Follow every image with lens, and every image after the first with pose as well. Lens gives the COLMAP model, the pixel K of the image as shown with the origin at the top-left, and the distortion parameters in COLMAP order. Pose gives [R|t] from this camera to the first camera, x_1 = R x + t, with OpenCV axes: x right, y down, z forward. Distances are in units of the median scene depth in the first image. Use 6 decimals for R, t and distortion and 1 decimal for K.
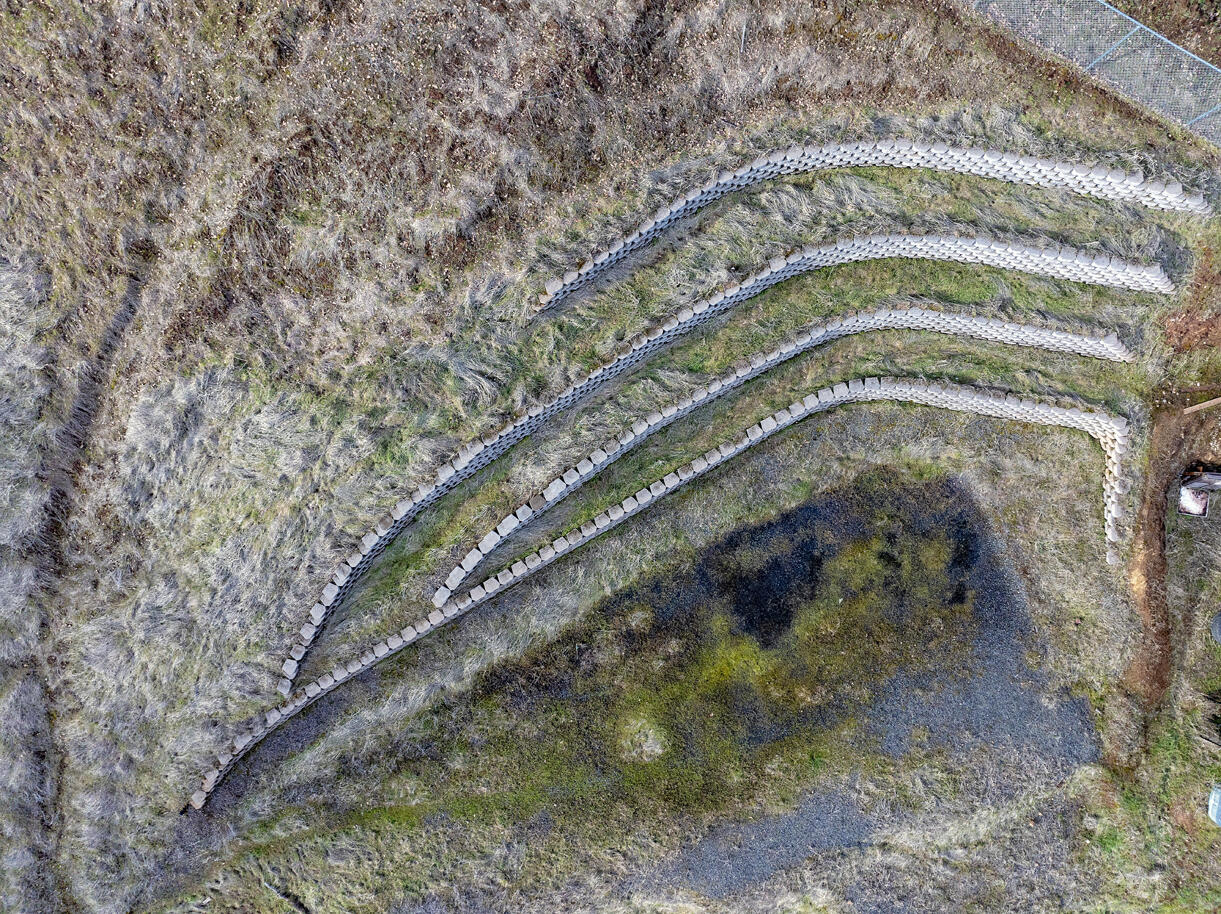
lens RADIAL K [[863.2, 0, 608.7], [0, 863.2, 453.7], [0, 0, 1]] dist [-0.034370, -0.004099]
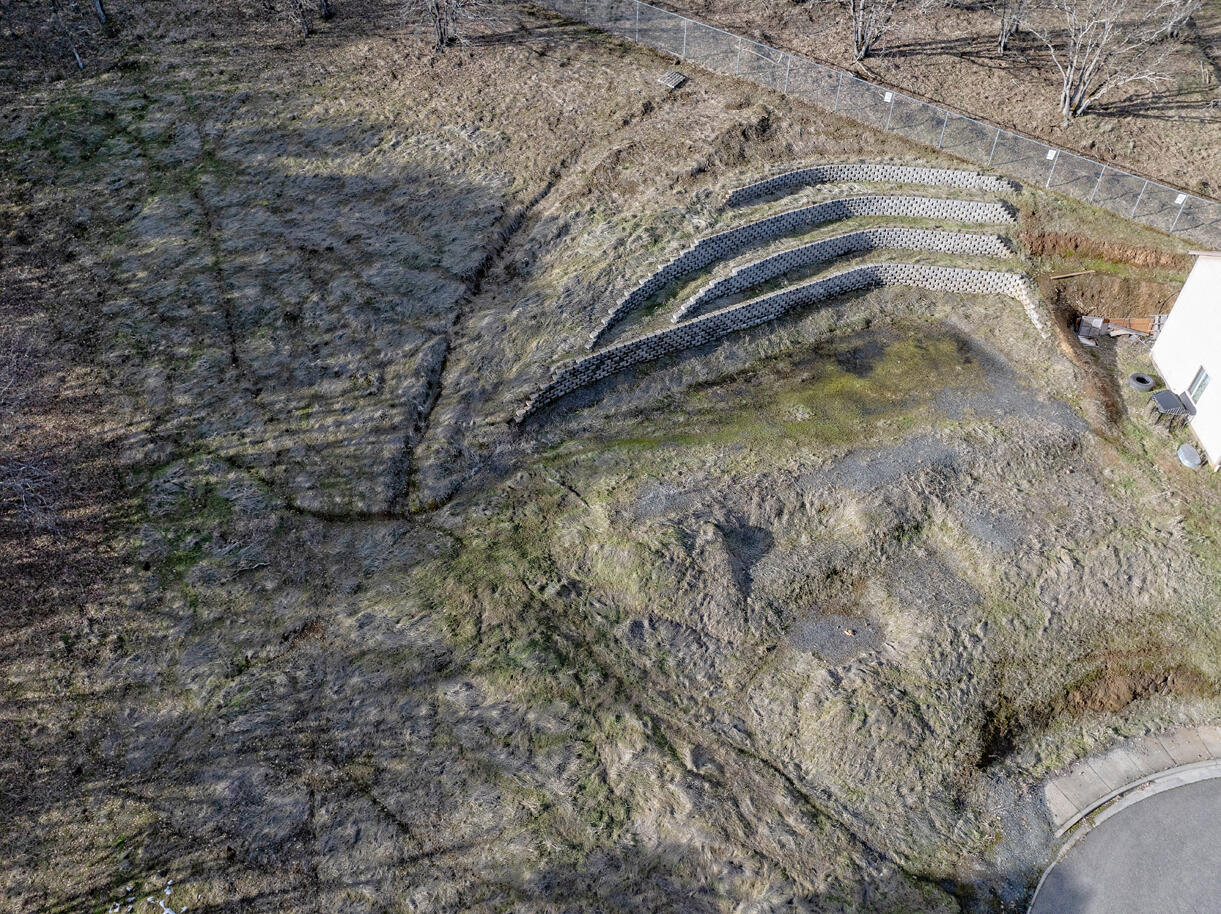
lens RADIAL K [[863.2, 0, 608.7], [0, 863.2, 453.7], [0, 0, 1]] dist [-0.034370, -0.004099]
pose [[0.999913, 0.007113, -0.011130, -0.335712], [-0.013016, 0.673808, -0.738792, 1.825946], [0.002244, 0.738872, 0.673842, -0.022764]]
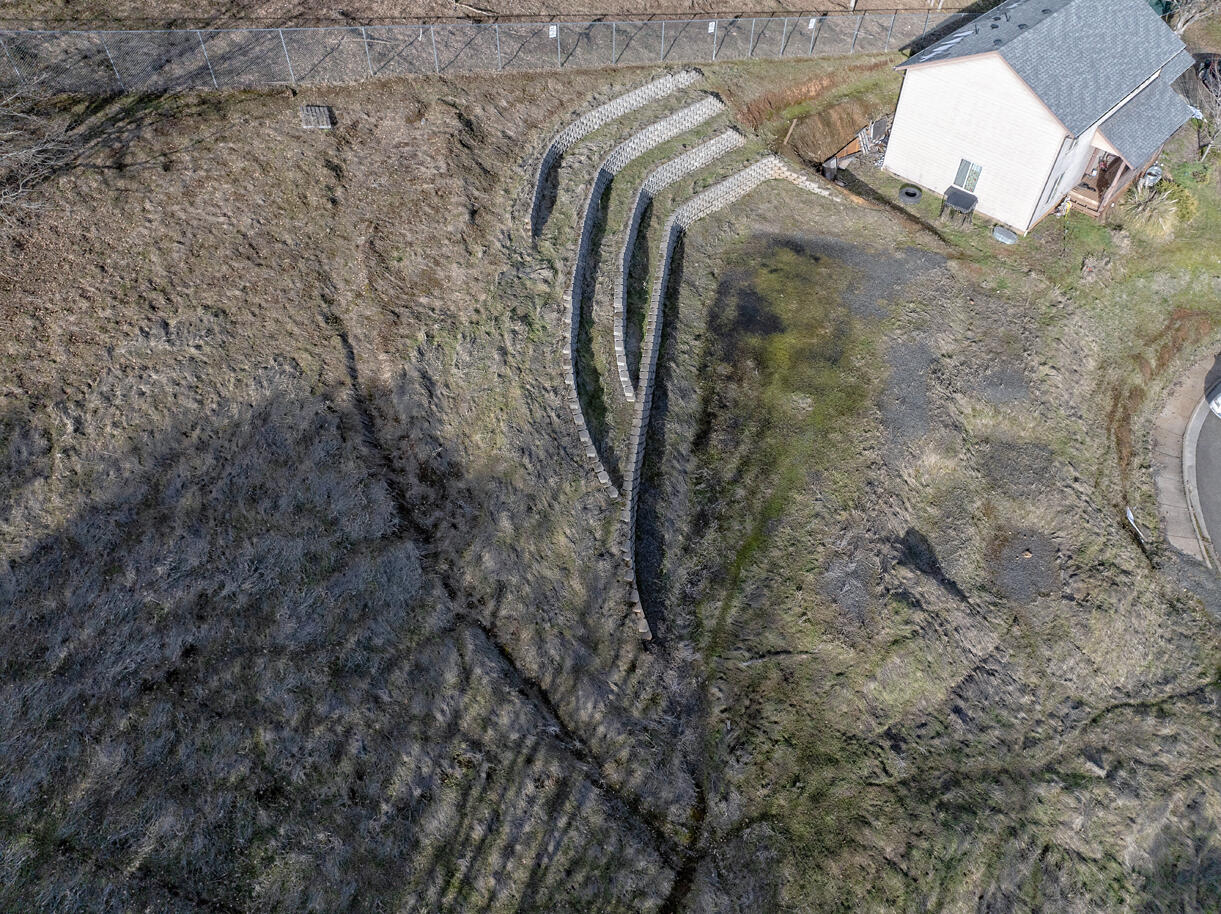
lens RADIAL K [[863.2, 0, 608.7], [0, 863.2, 453.7], [0, 0, 1]] dist [-0.034370, -0.004099]
pose [[0.612004, -0.600258, 0.514919, -1.075456], [0.790855, 0.465025, -0.397871, 0.801040], [-0.000625, 0.650724, 0.759314, -0.021794]]
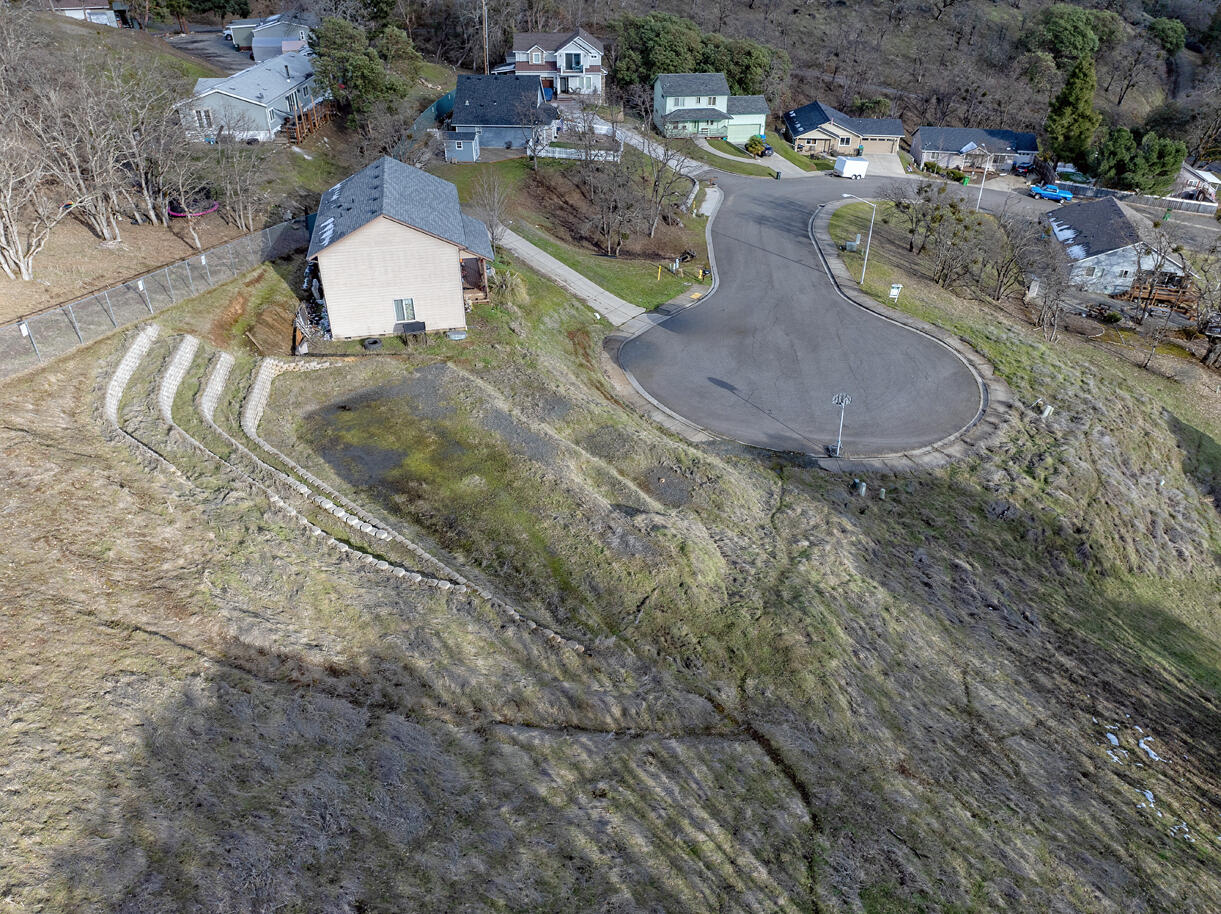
lens RADIAL K [[863.2, 0, 608.7], [0, 863.2, 453.7], [0, 0, 1]] dist [-0.034370, -0.004099]
pose [[-0.315549, -0.528689, 0.787983, -1.550056], [0.948897, -0.171667, 0.264809, 0.175147], [-0.004731, 0.831275, 0.555841, 0.021611]]
